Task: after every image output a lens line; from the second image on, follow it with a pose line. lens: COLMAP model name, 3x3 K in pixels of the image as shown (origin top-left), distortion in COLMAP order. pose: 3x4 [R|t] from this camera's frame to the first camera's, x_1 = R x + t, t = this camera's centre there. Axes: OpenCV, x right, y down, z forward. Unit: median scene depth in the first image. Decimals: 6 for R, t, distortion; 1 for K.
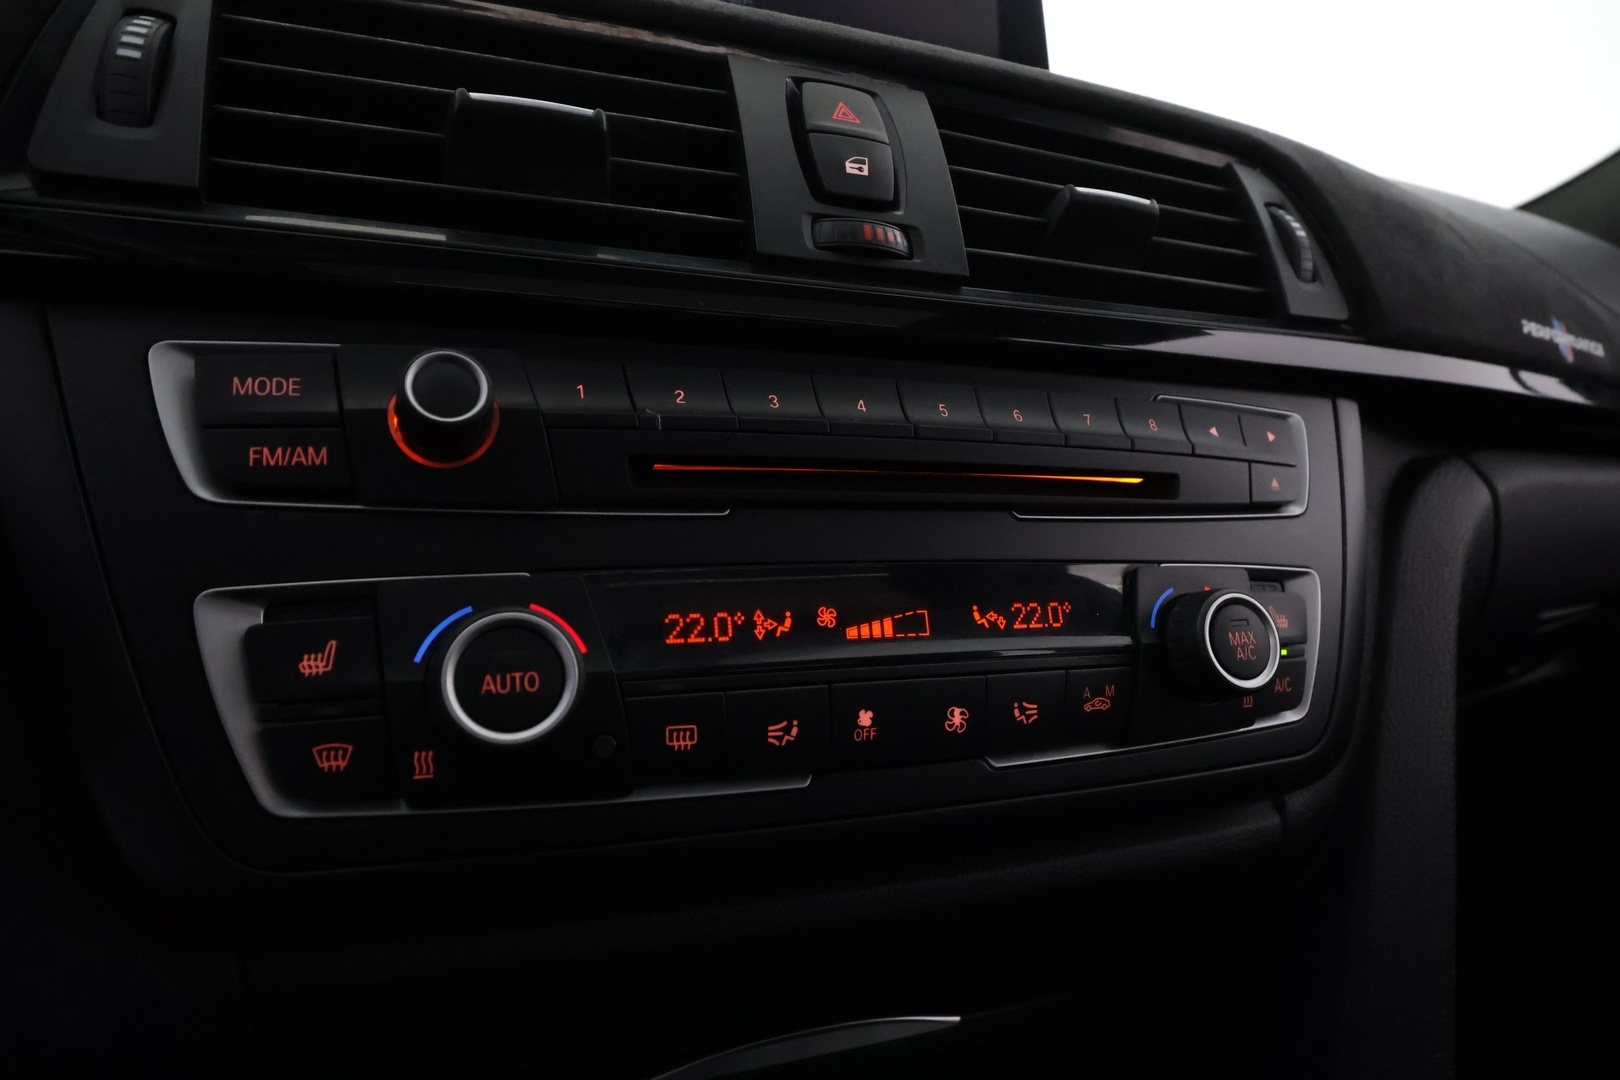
lens RADIAL K [[1053.2, 0, 818.3], [0, 1053.2, 540.4], [0, 0, 1]] dist [-0.032837, -0.001233]
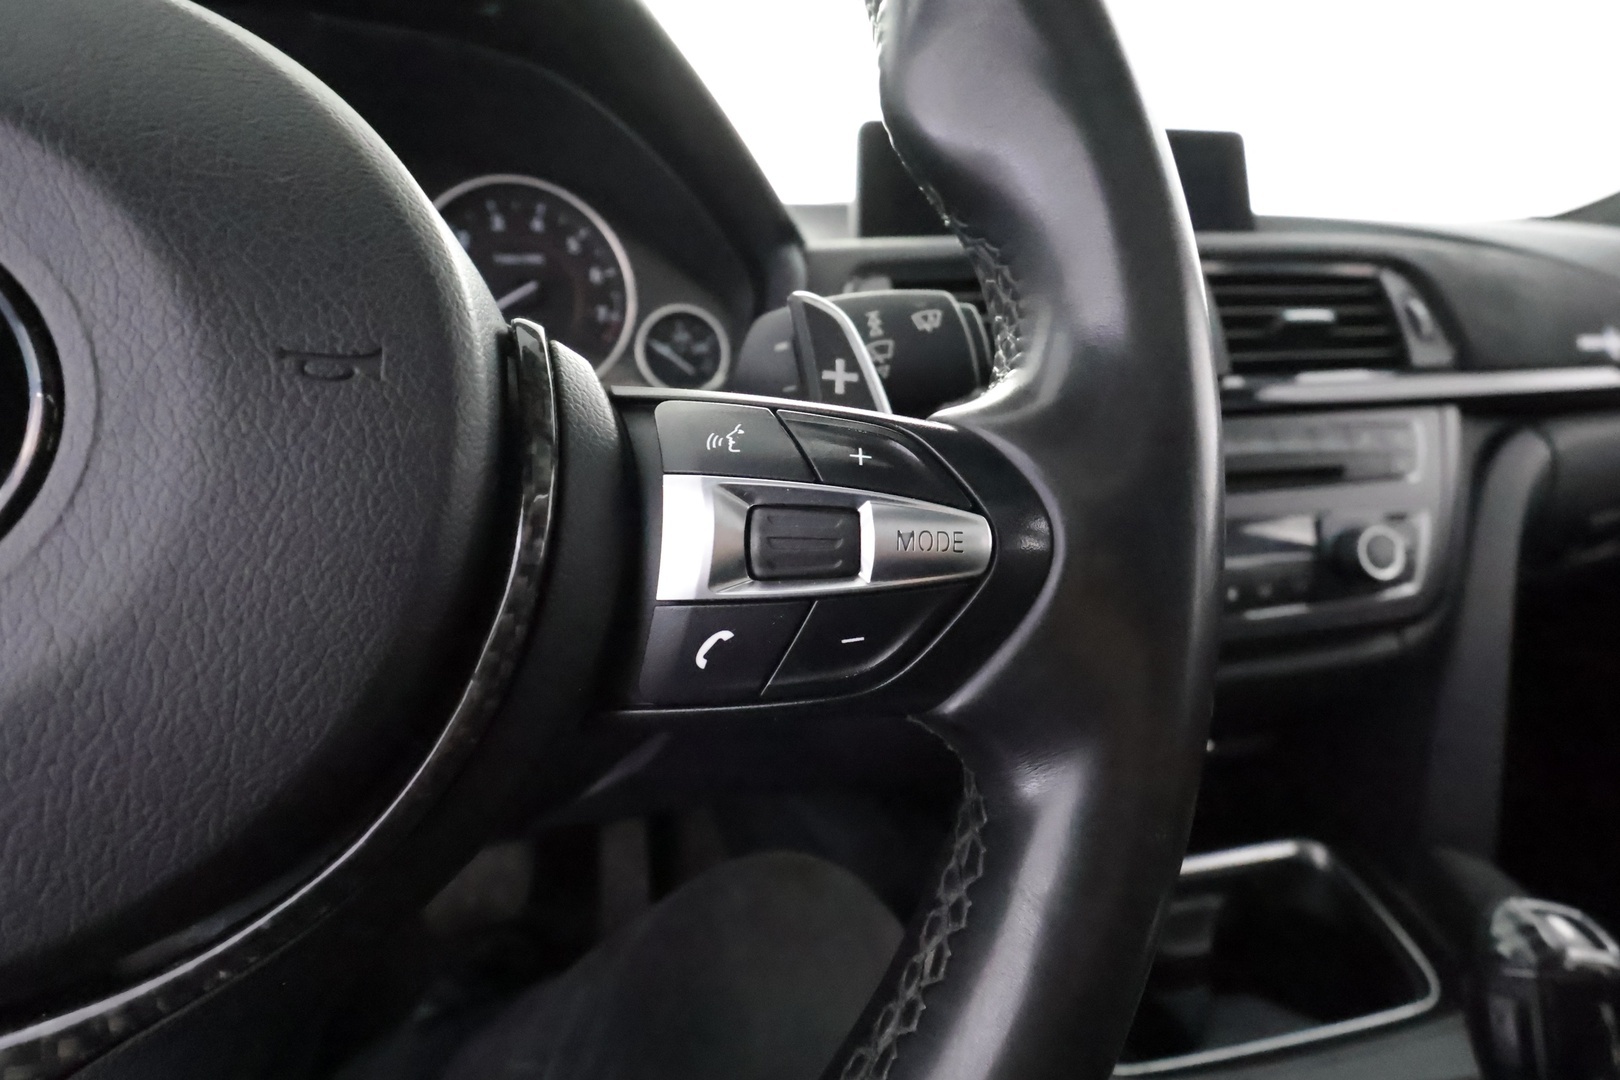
lens RADIAL K [[769.9, 0, 801.0], [0, 769.9, 537.1], [0, 0, 1]] dist [-0.003761, -0.000489]
pose [[0.974914, -0.022826, -0.221406, -0.274434], [0.046821, 0.993502, 0.103739, -0.108158], [0.217600, -0.111503, 0.969648, -0.510602]]
